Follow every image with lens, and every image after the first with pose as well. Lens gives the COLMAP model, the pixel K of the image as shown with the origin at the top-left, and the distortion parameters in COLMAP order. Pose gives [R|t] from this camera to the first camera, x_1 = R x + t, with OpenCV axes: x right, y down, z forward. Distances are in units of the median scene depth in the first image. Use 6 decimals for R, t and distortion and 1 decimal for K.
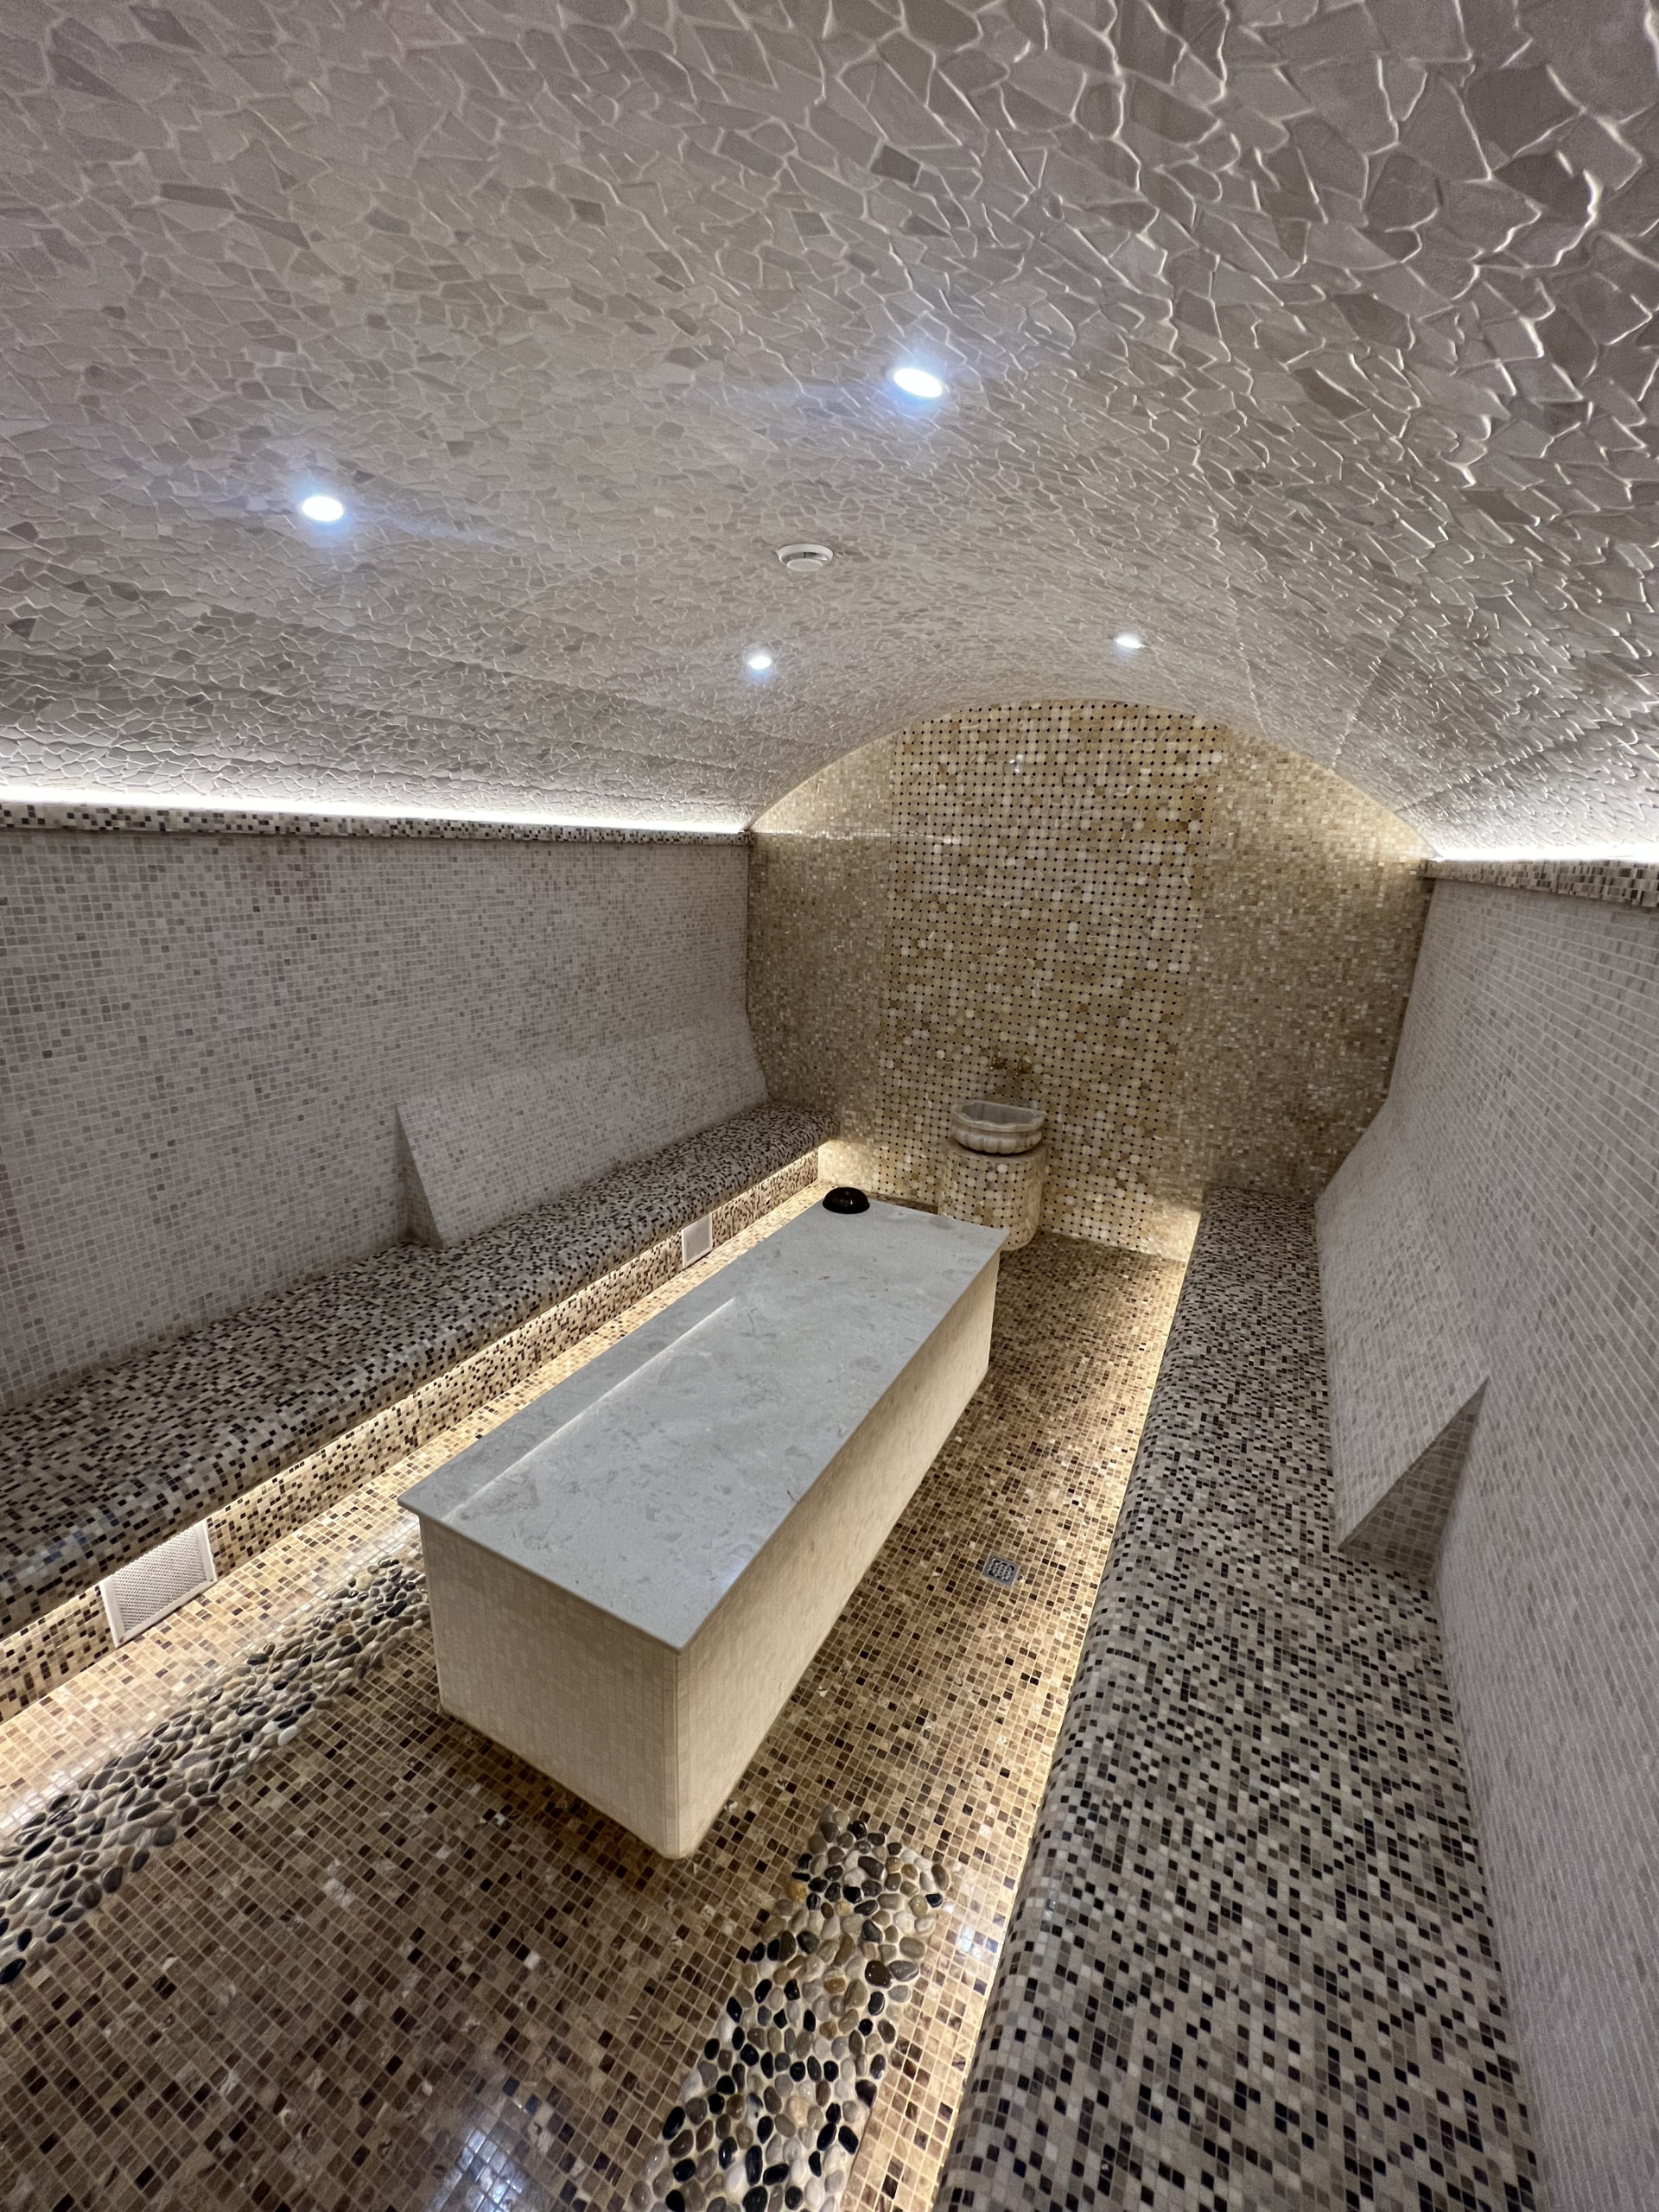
lens RADIAL K [[882.9, 0, 831.8], [0, 882.9, 1099.9], [0, 0, 1]] dist [-0.005487, 0.000673]
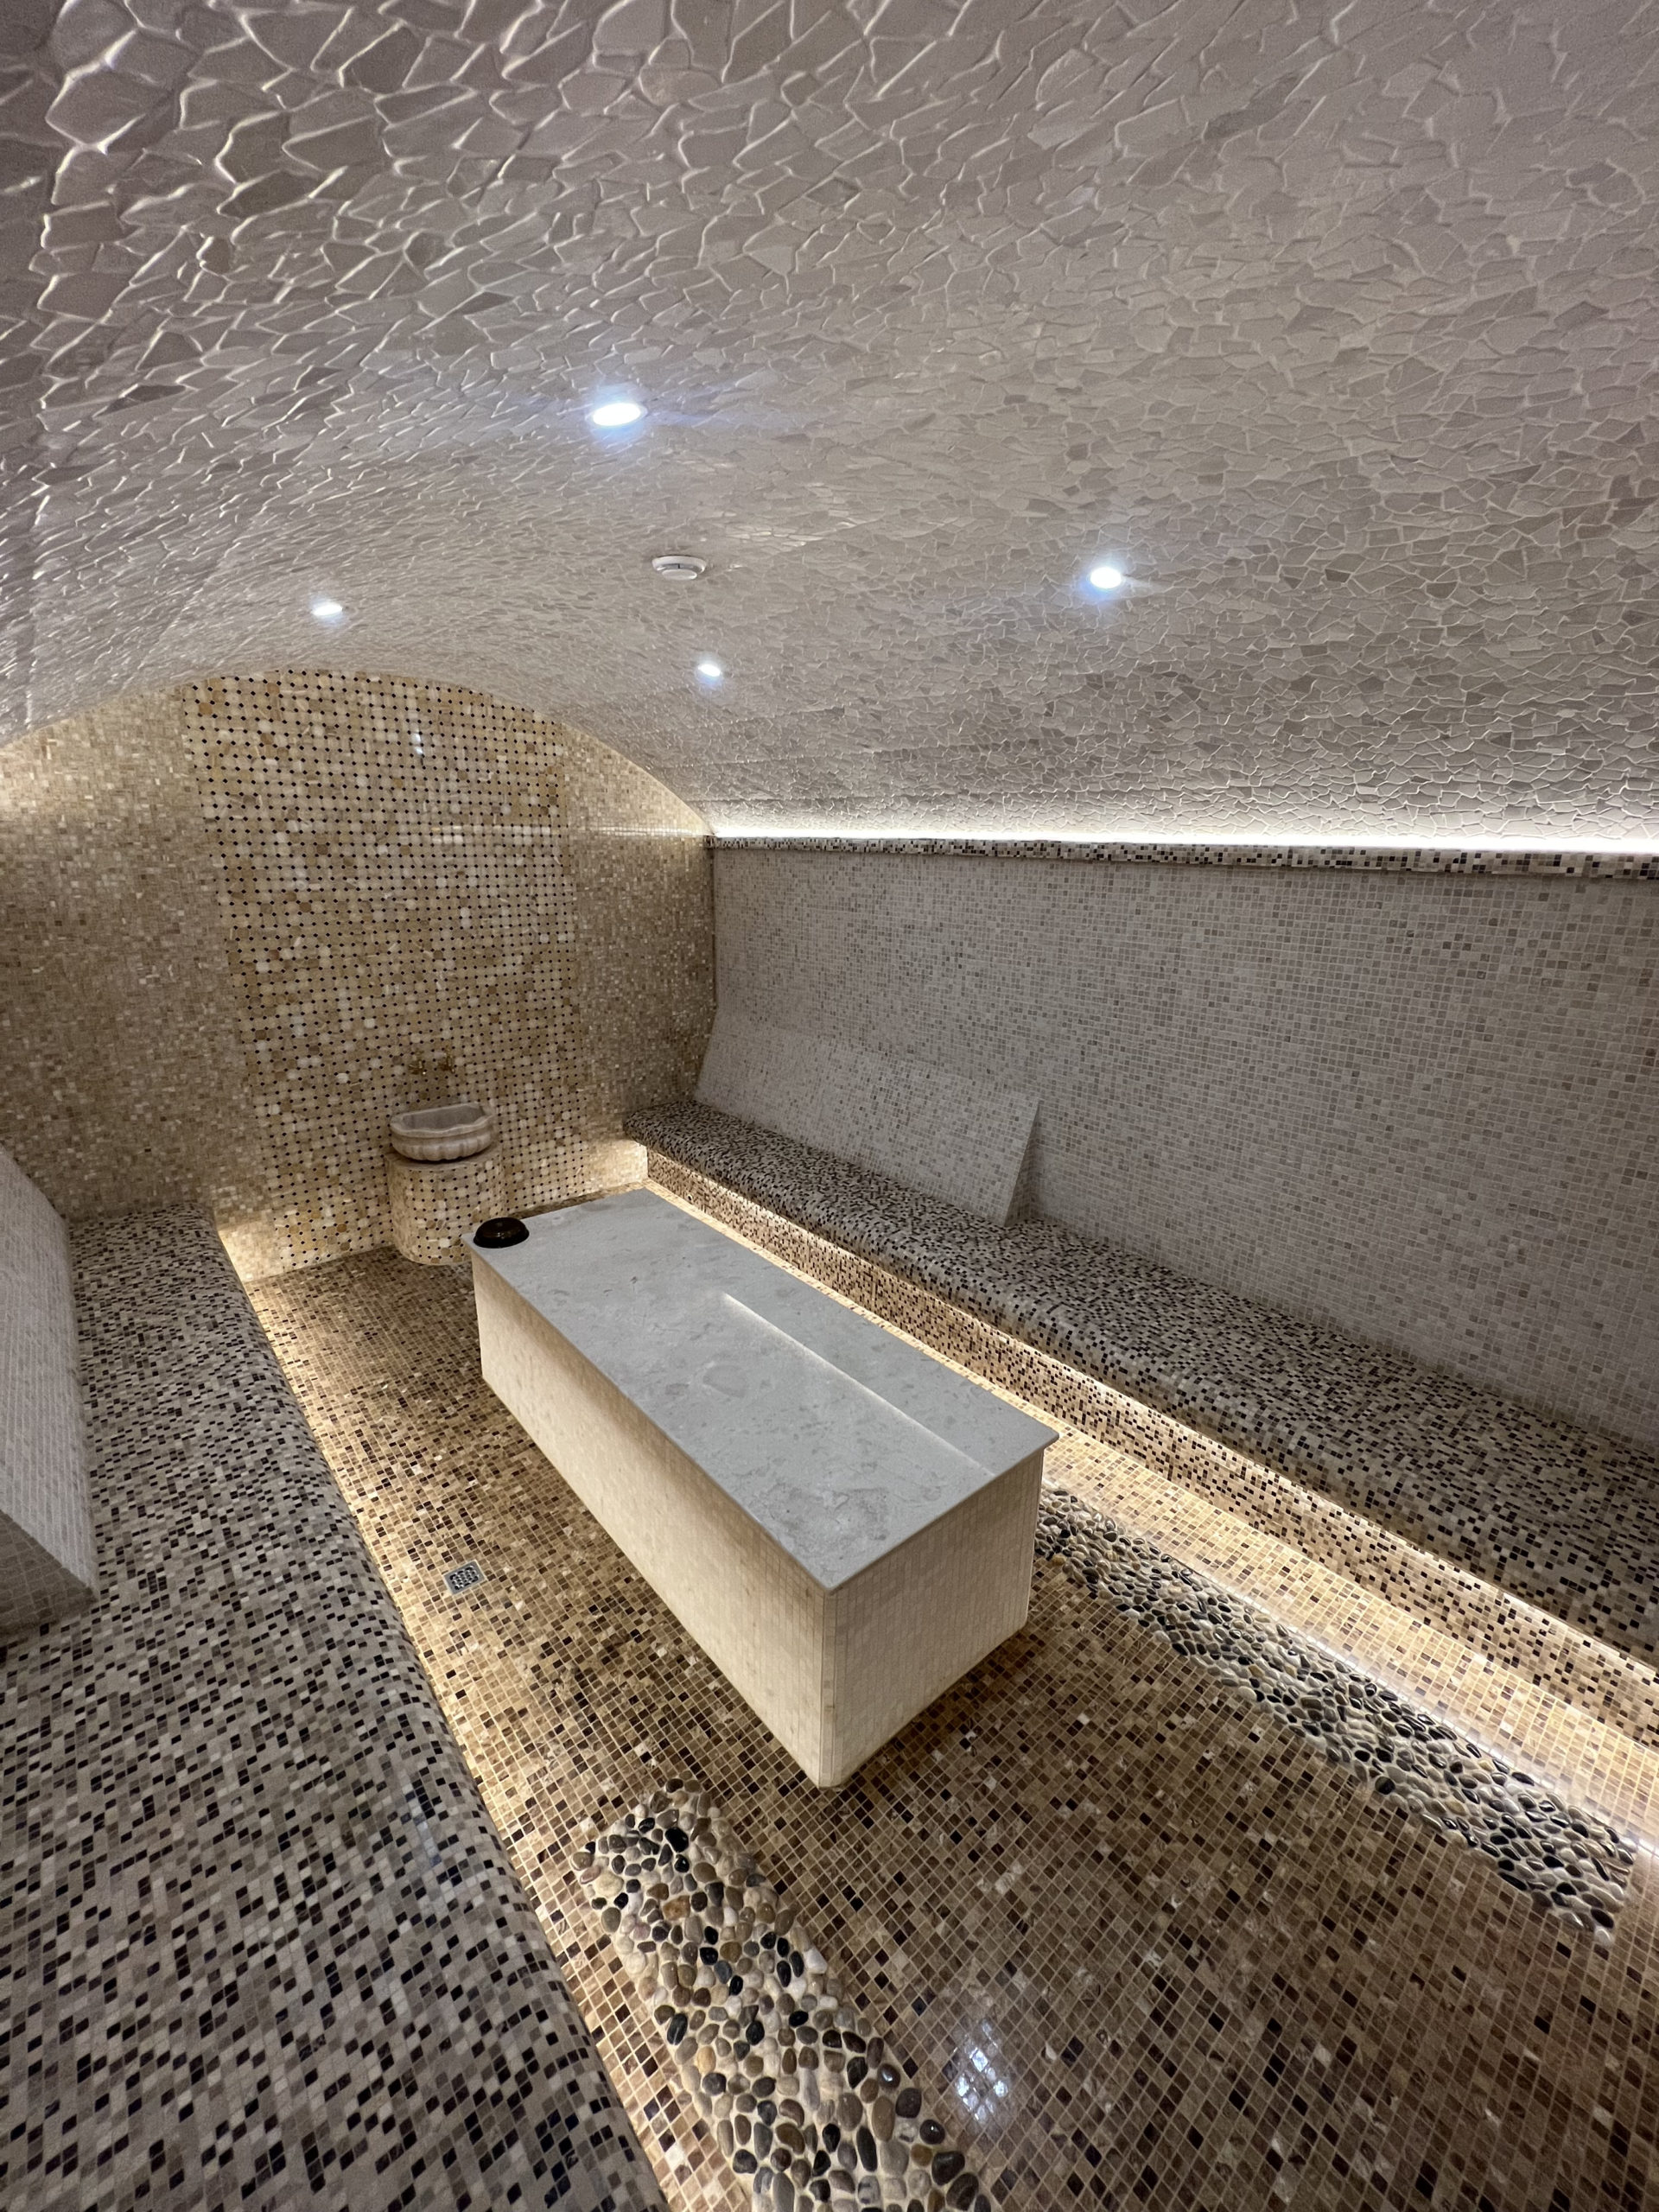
lens RADIAL K [[882.9, 0, 832.5], [0, 882.9, 1100.5], [0, 0, 1]] dist [-0.005487, 0.000673]
pose [[0.375322, -0.293071, 0.879342, -0.527451], [0.259054, 0.944059, 0.204069, -0.095104], [-0.889957, 0.151205, 0.430248, 0.246032]]
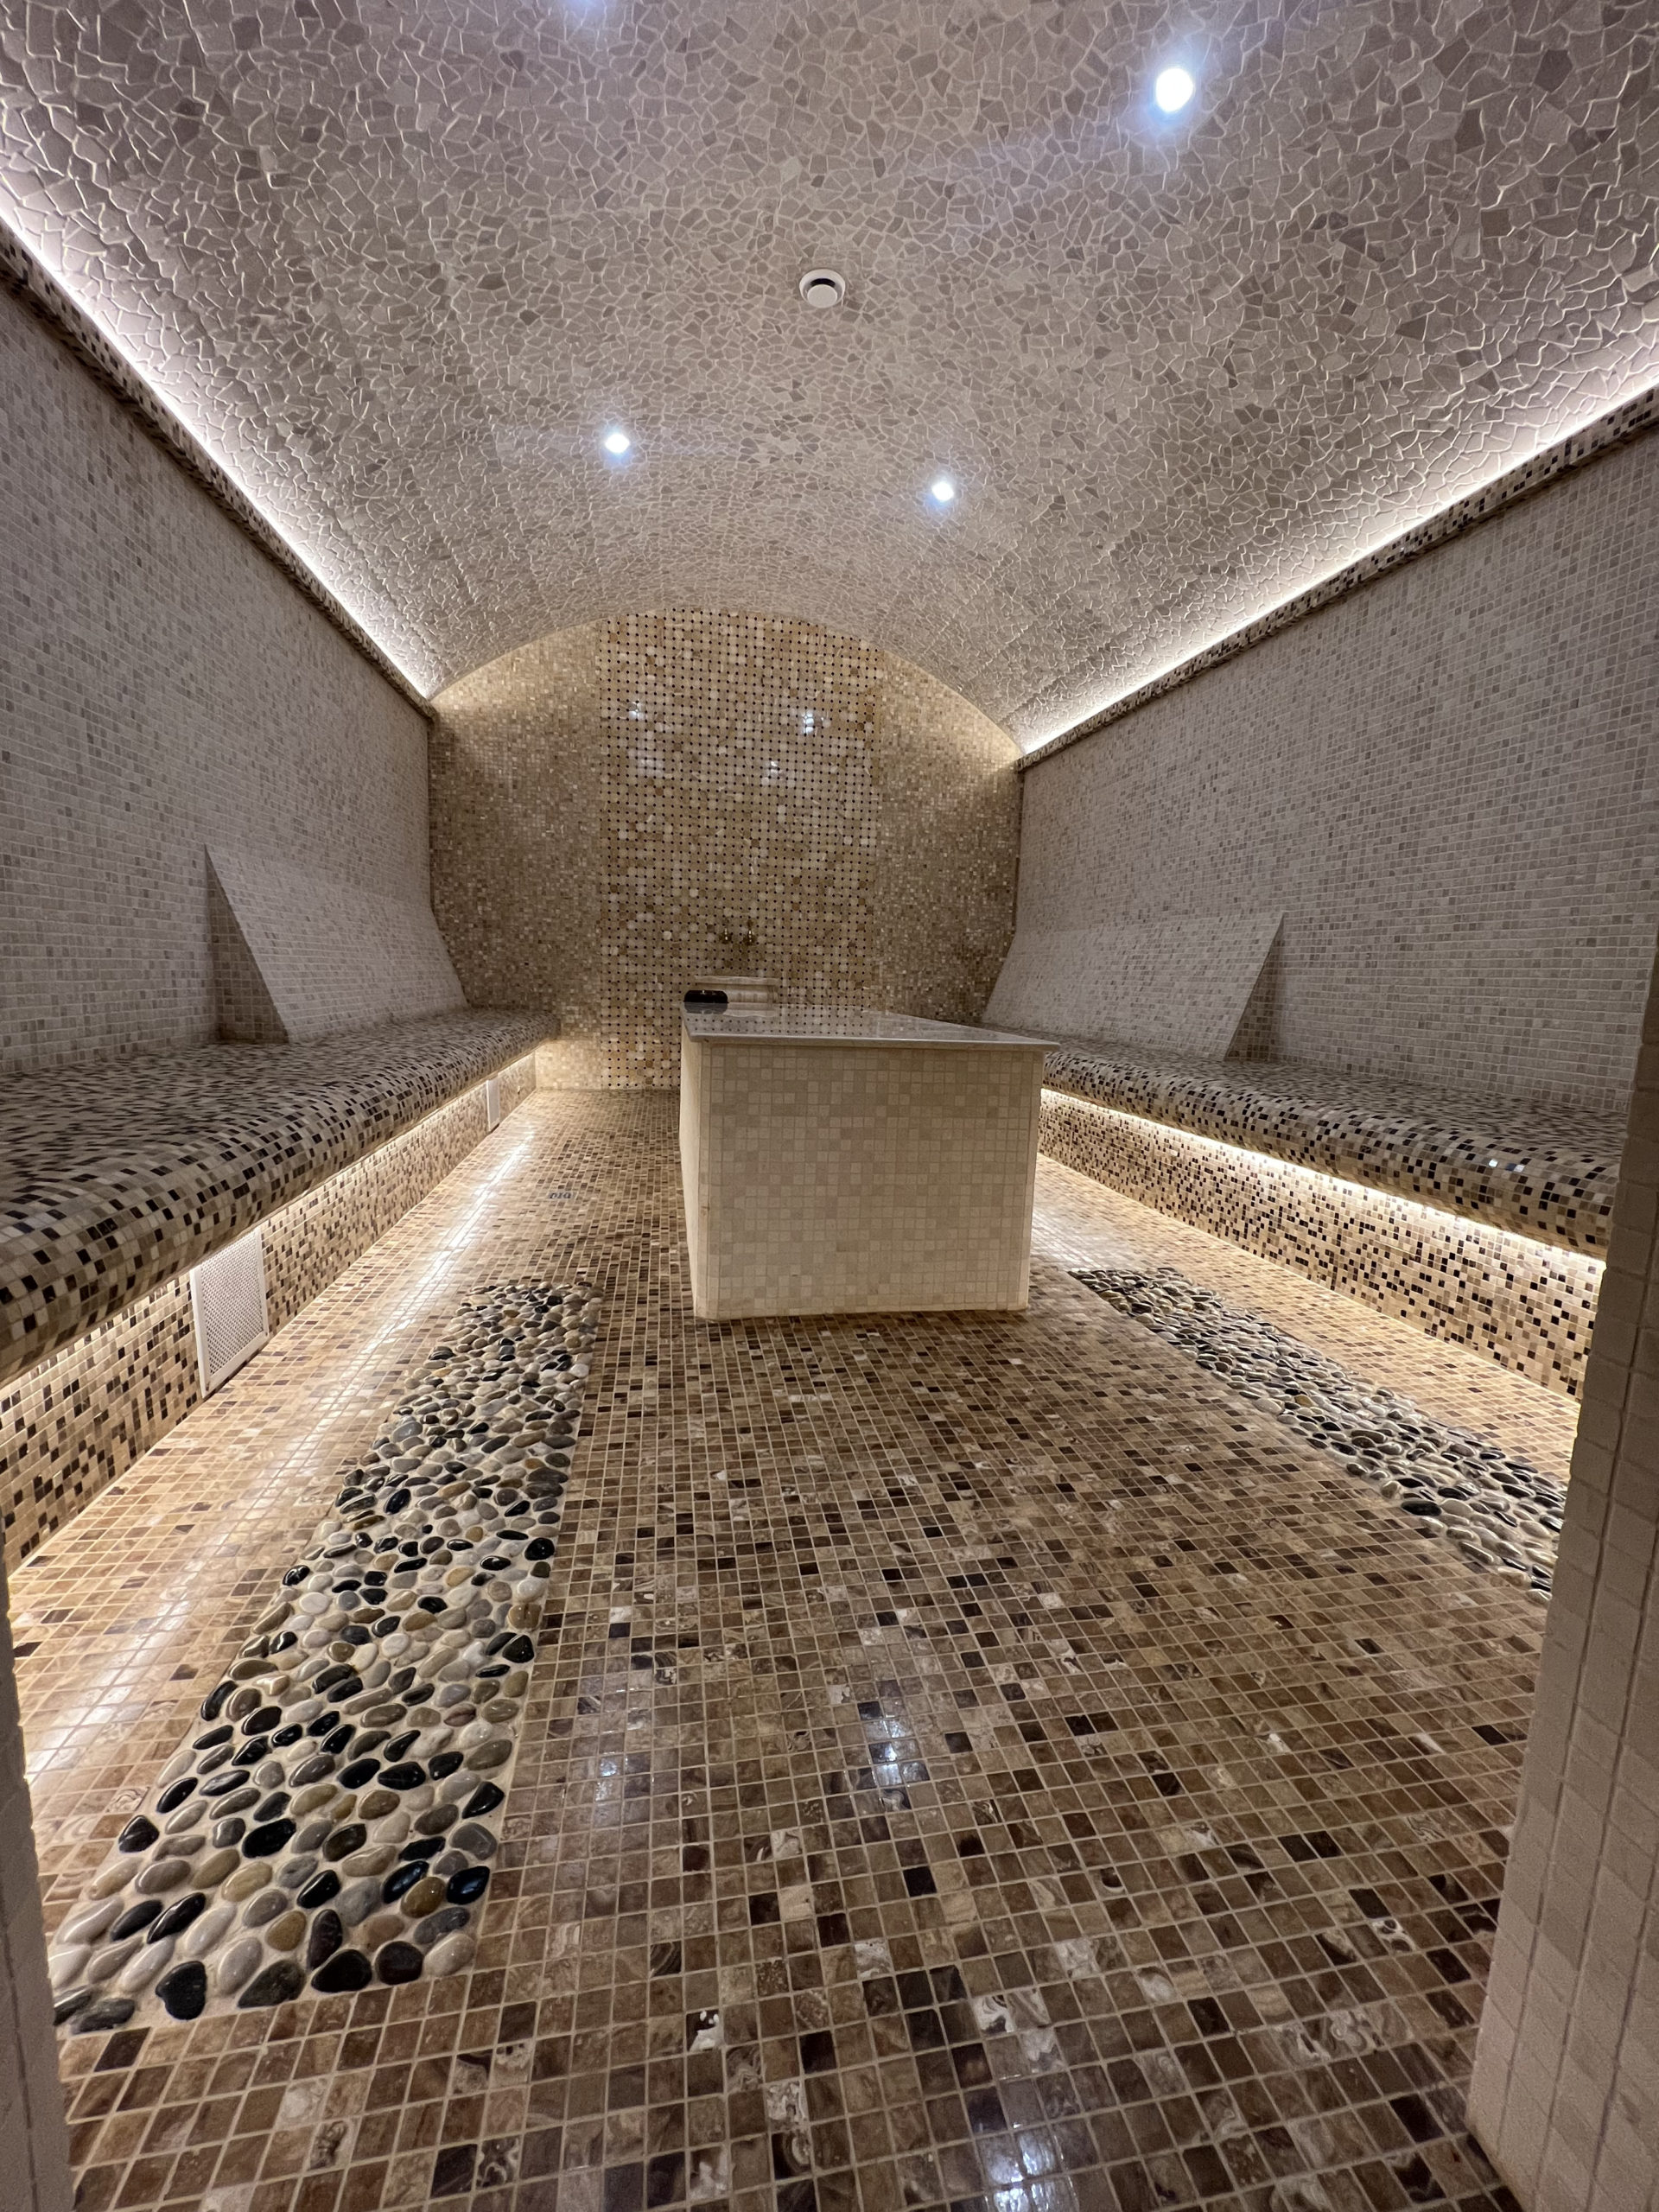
lens RADIAL K [[882.9, 0, 831.8], [0, 882.9, 1101.7], [0, 0, 1]] dist [-0.005487, 0.000673]
pose [[0.791301, -0.097003, 0.603683, -0.427346], [0.168741, 0.983637, -0.063127, 0.276800], [-0.587682, 0.151819, 0.794721, 0.103542]]
